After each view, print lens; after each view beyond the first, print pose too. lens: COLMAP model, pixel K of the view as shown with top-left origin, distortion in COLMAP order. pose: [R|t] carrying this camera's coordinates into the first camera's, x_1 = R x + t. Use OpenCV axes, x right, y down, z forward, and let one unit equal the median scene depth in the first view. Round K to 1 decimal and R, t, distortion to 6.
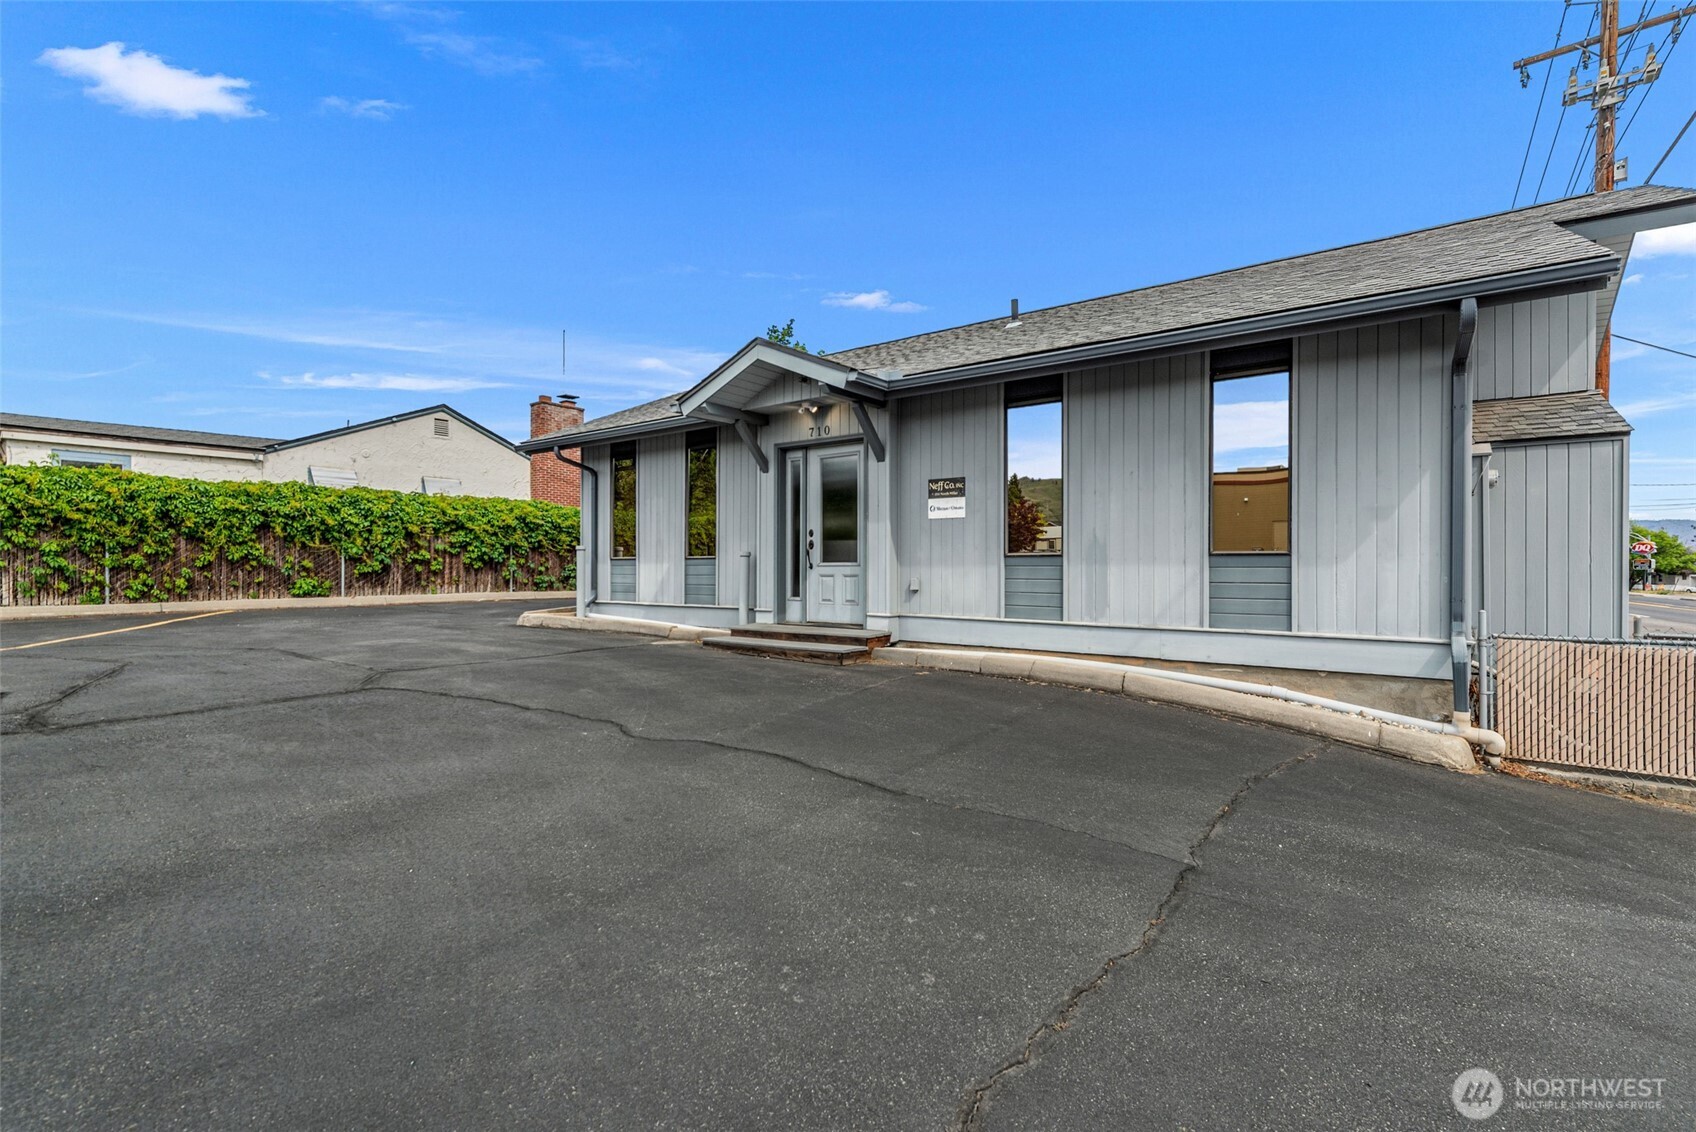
lens RADIAL K [[741.3, 0, 901.0], [0, 741.3, 571.7], [0, 0, 1]] dist [0.000631, 0.000546]
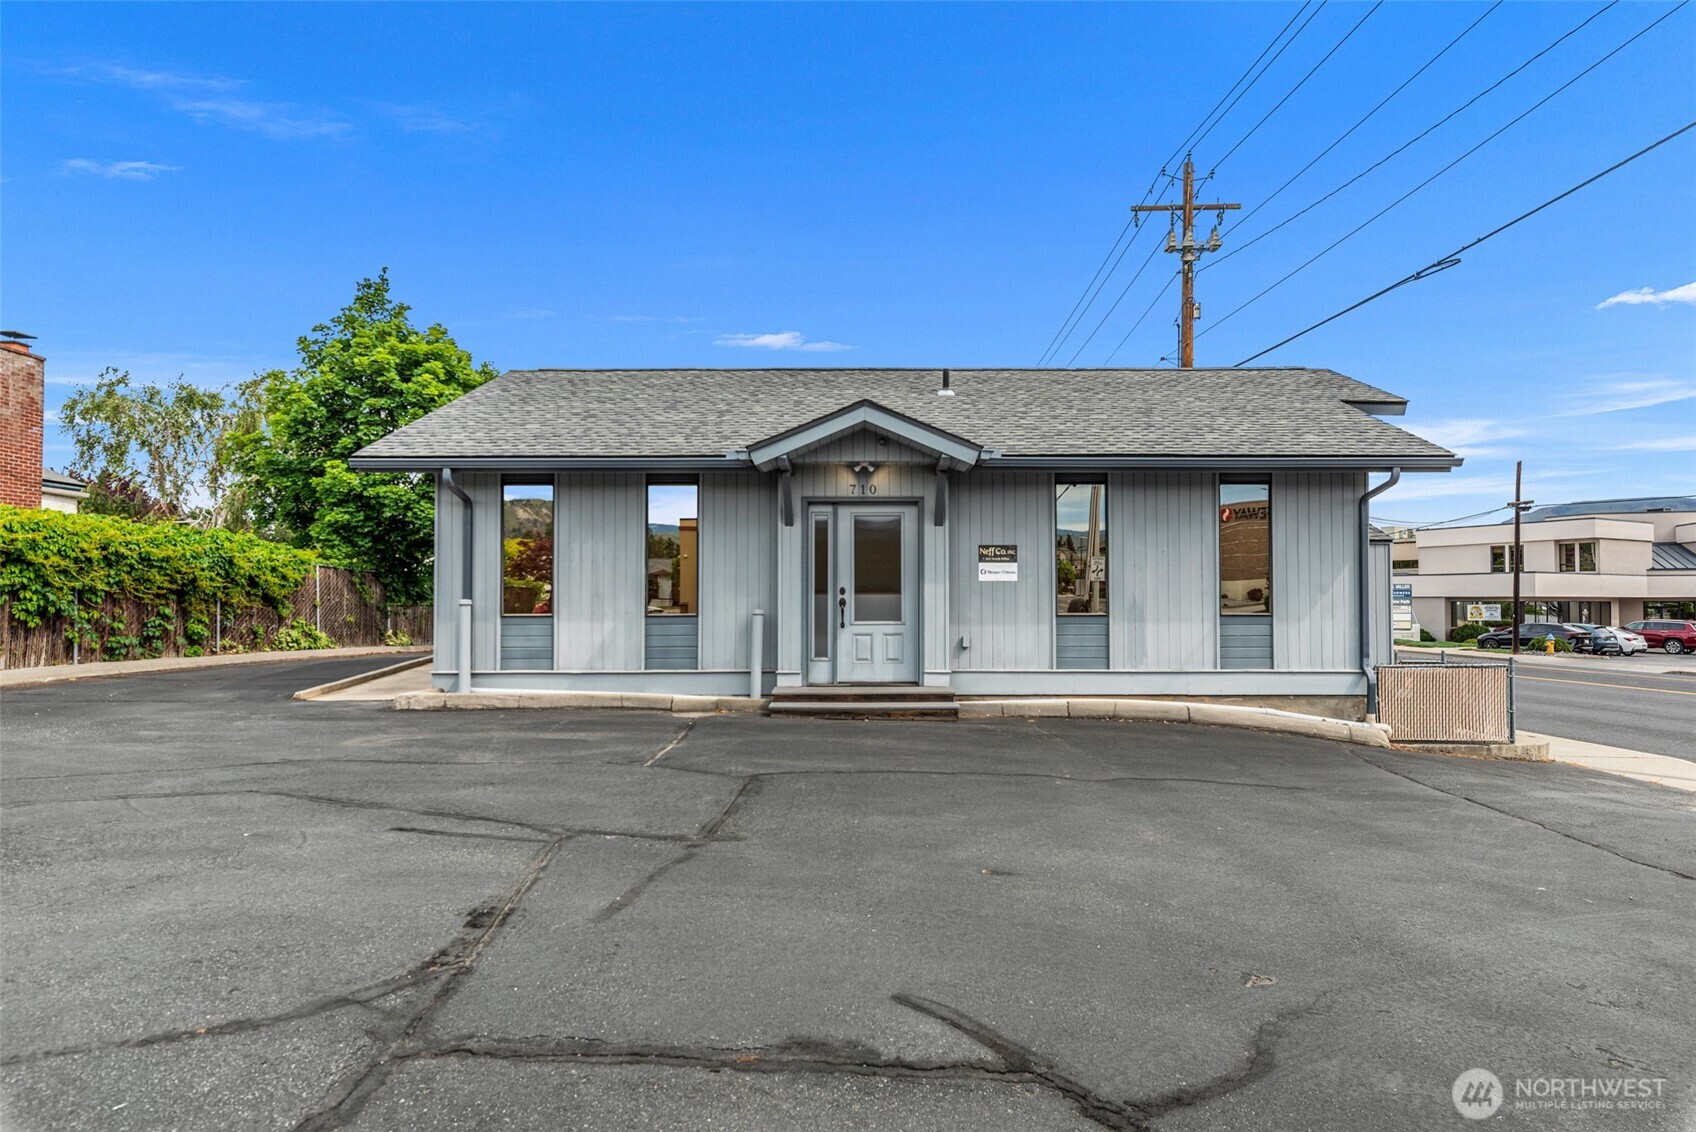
lens RADIAL K [[960.1, 0, 842.4], [0, 960.1, 574.4], [0, 0, 1]] dist [-0.001379, -0.000843]
pose [[0.817579, 0.013022, 0.575669, -0.866944], [0.005812, 0.999507, -0.030864, -0.035706], [-0.575786, 0.028579, 0.817100, -0.033840]]
